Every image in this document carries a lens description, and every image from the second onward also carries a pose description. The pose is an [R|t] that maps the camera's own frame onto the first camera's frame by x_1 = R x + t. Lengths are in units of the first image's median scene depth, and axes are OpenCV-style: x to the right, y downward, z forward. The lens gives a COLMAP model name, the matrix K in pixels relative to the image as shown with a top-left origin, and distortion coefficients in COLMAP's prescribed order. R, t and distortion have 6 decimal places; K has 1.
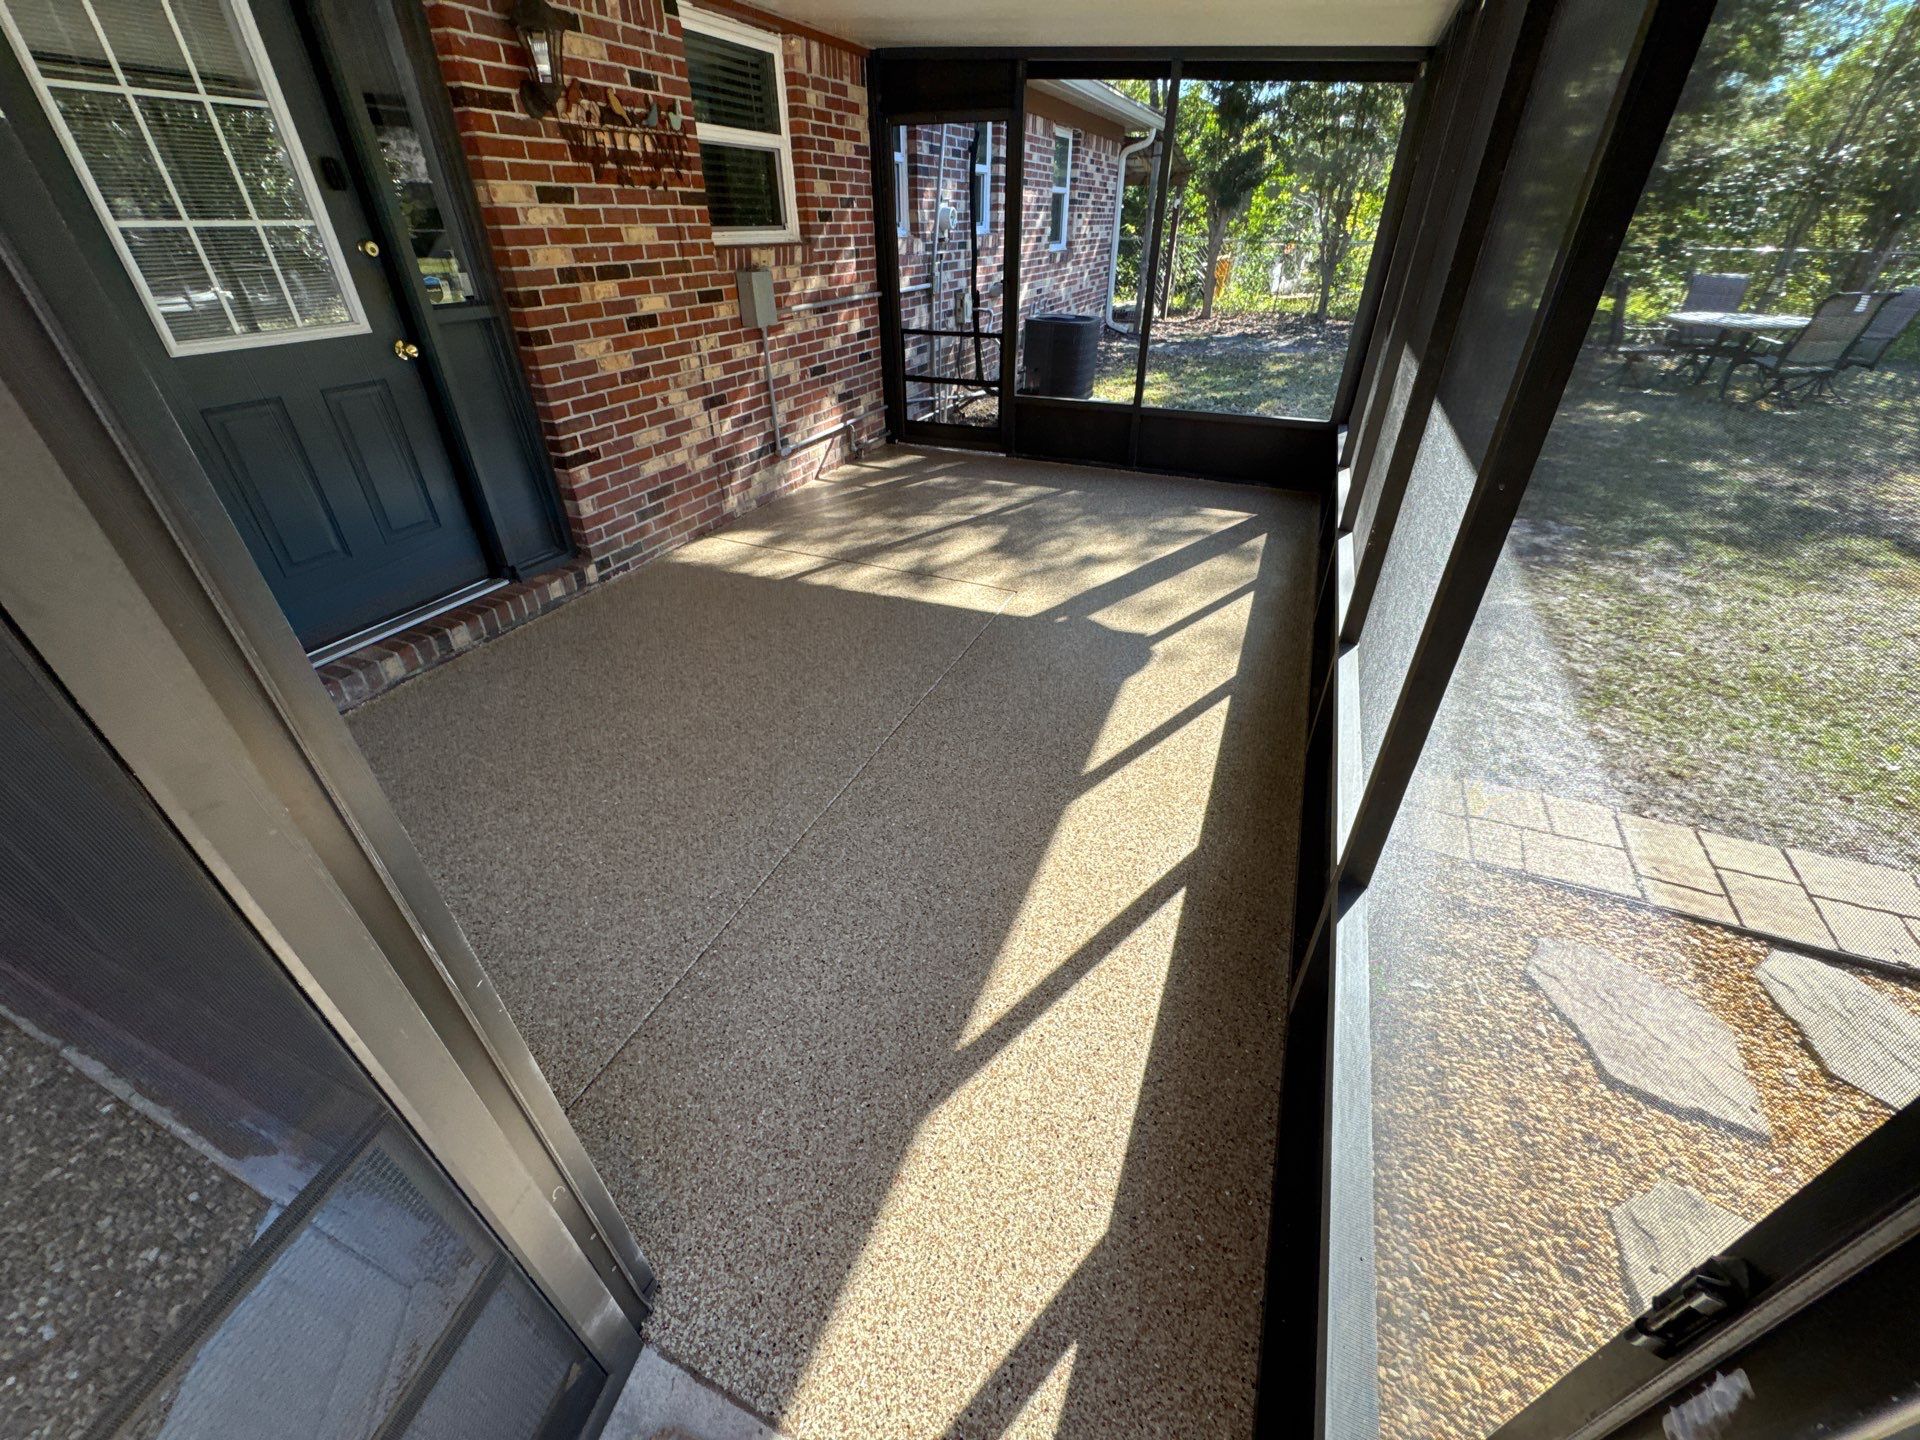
lens RADIAL K [[762.6, 0, 959.7], [0, 762.6, 716.7], [0, 0, 1]] dist [-0.002343, 0.000179]
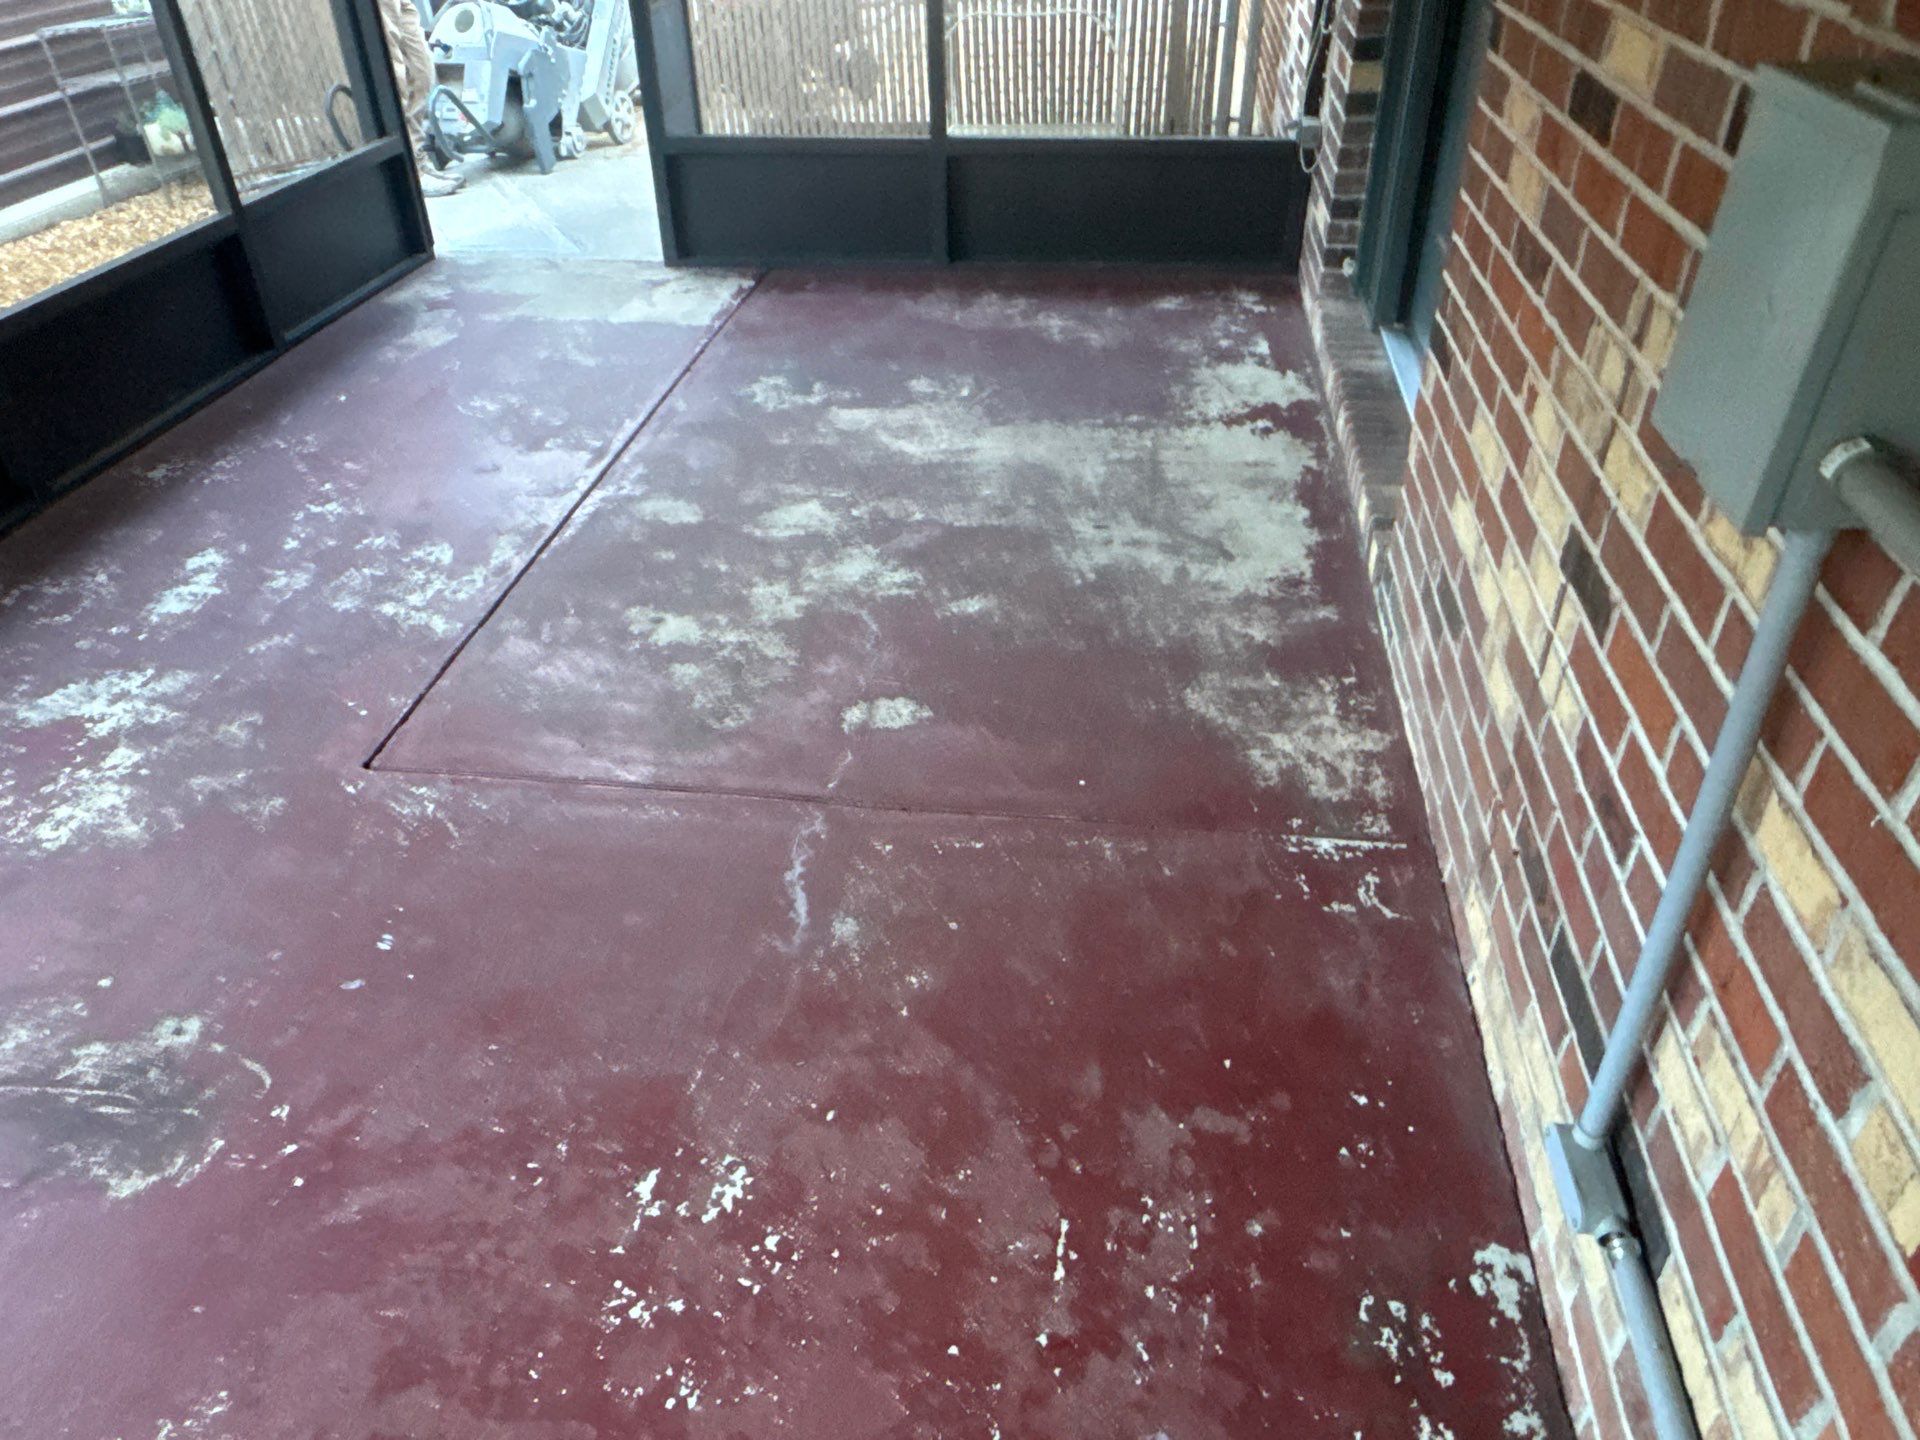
lens RADIAL K [[1315.5, 0, 956.4], [0, 1315.5, 719.6], [0, 0, 1]] dist [-0.008748, 0.006743]
pose [[-0.966863, 0.163298, -0.196241, -0.077754], [-0.123618, 0.373099, 0.919519, -0.734666], [0.223373, 0.913308, -0.340549, 1.156110]]
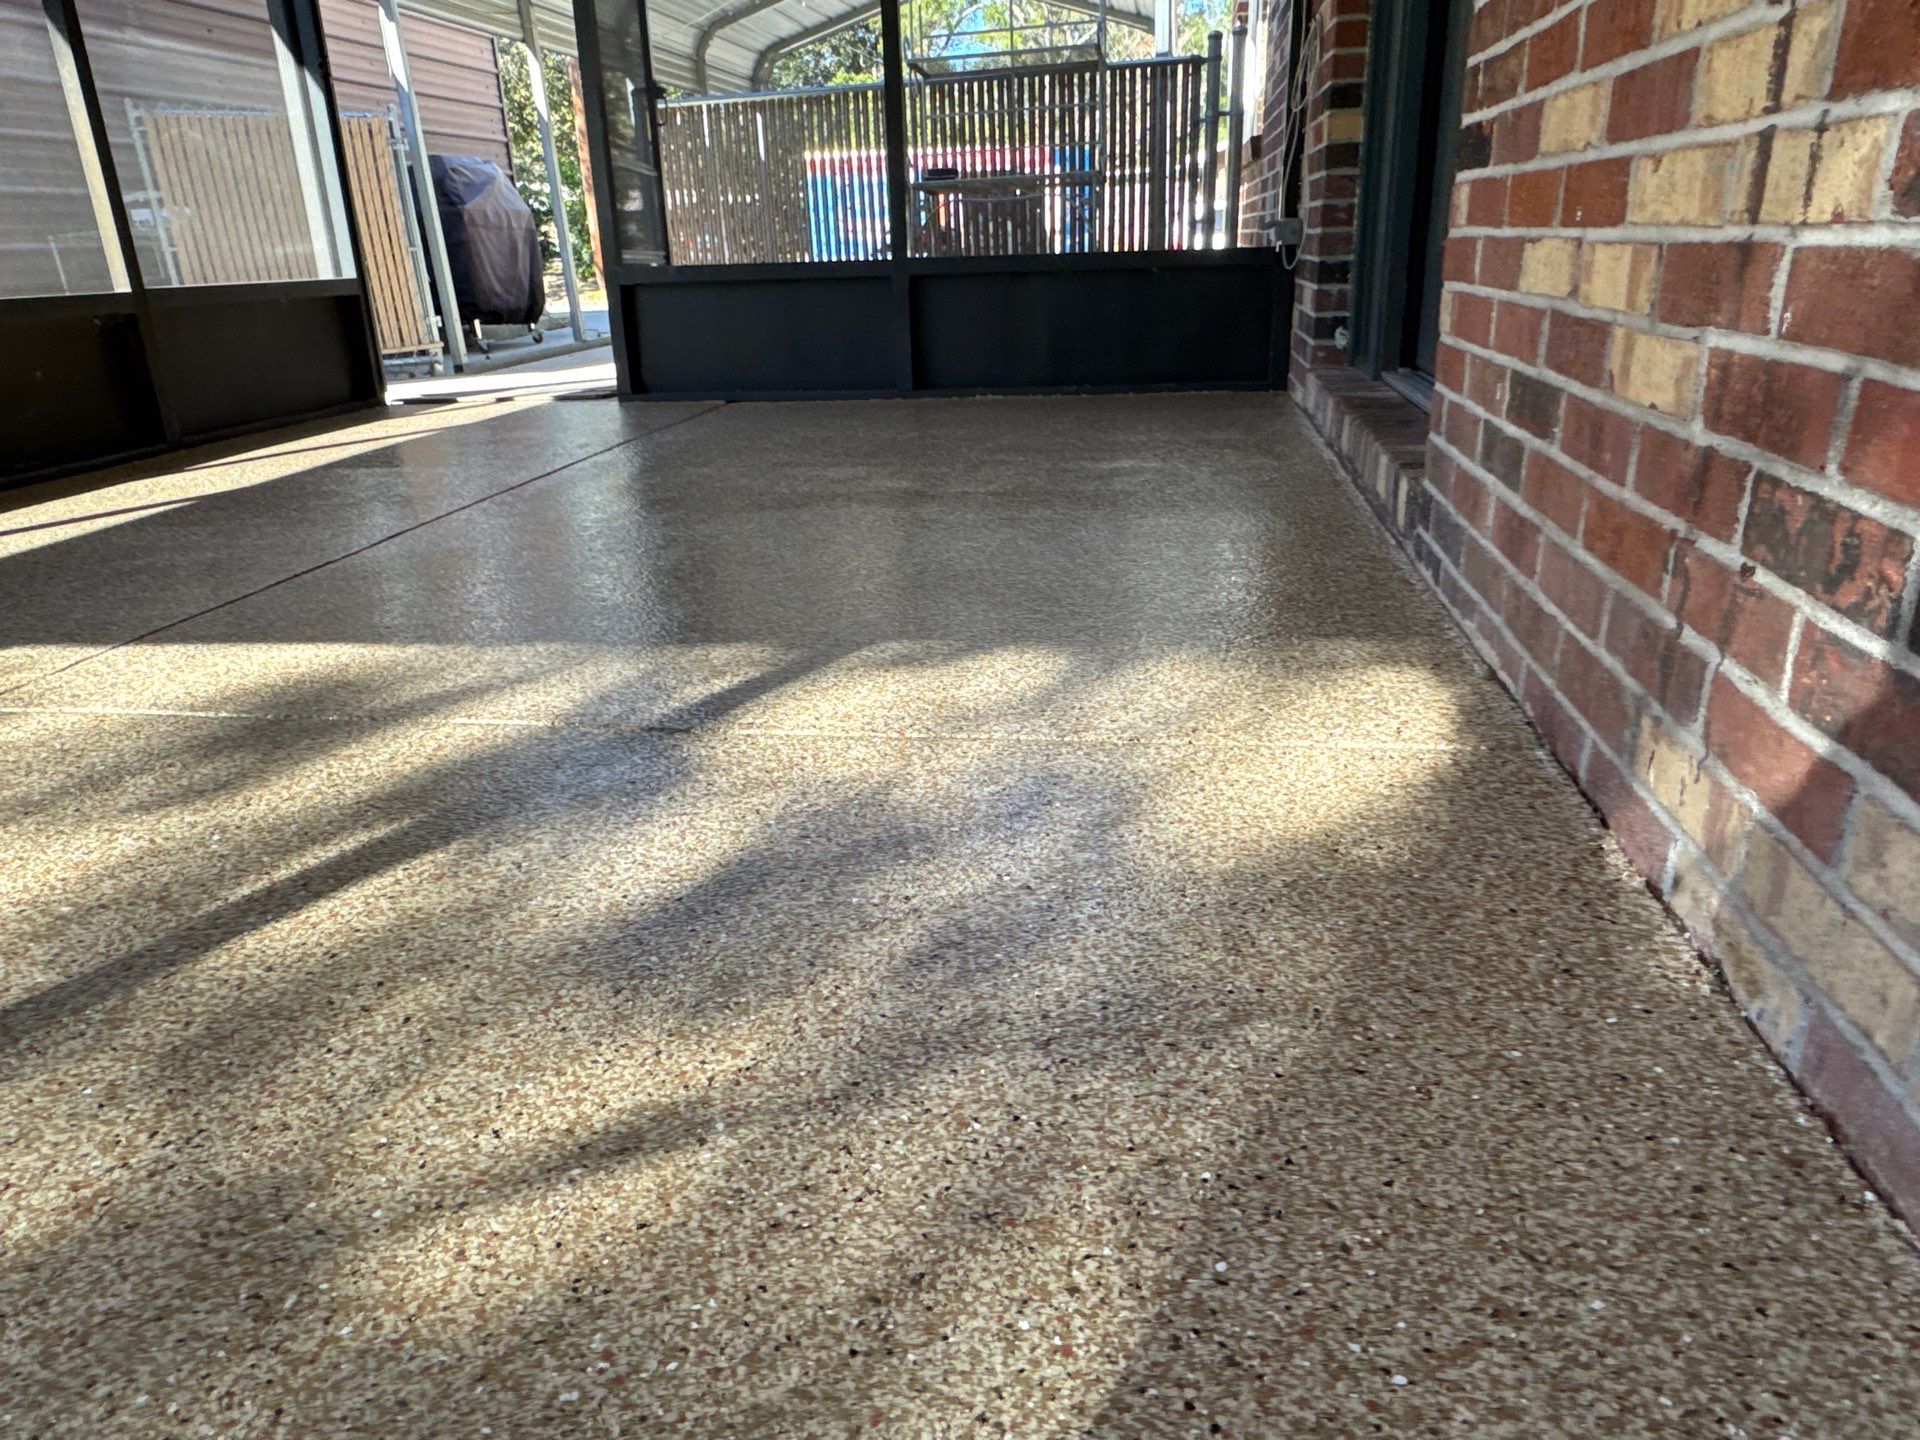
lens RADIAL K [[1244.9, 0, 954.4], [0, 1244.9, 723.6], [0, 0, 1]] dist [-0.007239, 0.004691]
pose [[-0.972073, 0.113427, -0.205445, -0.153288], [-0.101014, 0.587955, 0.802561, -0.489359], [0.211825, 0.800901, -0.560078, 1.200636]]
